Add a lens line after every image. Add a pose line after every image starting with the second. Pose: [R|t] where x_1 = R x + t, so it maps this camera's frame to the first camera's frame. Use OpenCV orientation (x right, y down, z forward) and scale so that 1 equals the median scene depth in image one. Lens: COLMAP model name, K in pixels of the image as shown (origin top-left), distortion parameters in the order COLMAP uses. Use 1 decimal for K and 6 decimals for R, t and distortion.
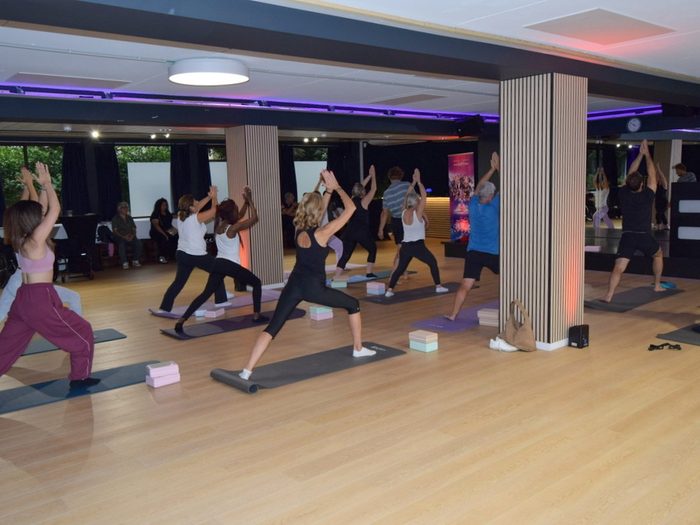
lens RADIAL K [[652.8, 0, 350.0], [0, 652.8, 262.5], [0, 0, 1]] dist [-0.025180, -0.007882]
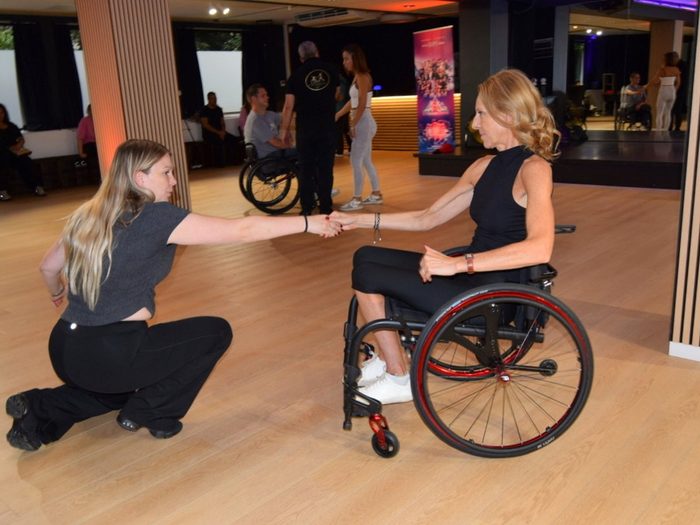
lens RADIAL K [[652.8, 0, 350.0], [0, 652.8, 262.5], [0, 0, 1]] dist [-0.025180, -0.007882]
pose [[0.991567, -0.050265, 0.119447, -0.017947], [0.034098, 0.990431, 0.133732, -0.011847], [-0.125026, -0.128531, 0.983793, 0.275968]]
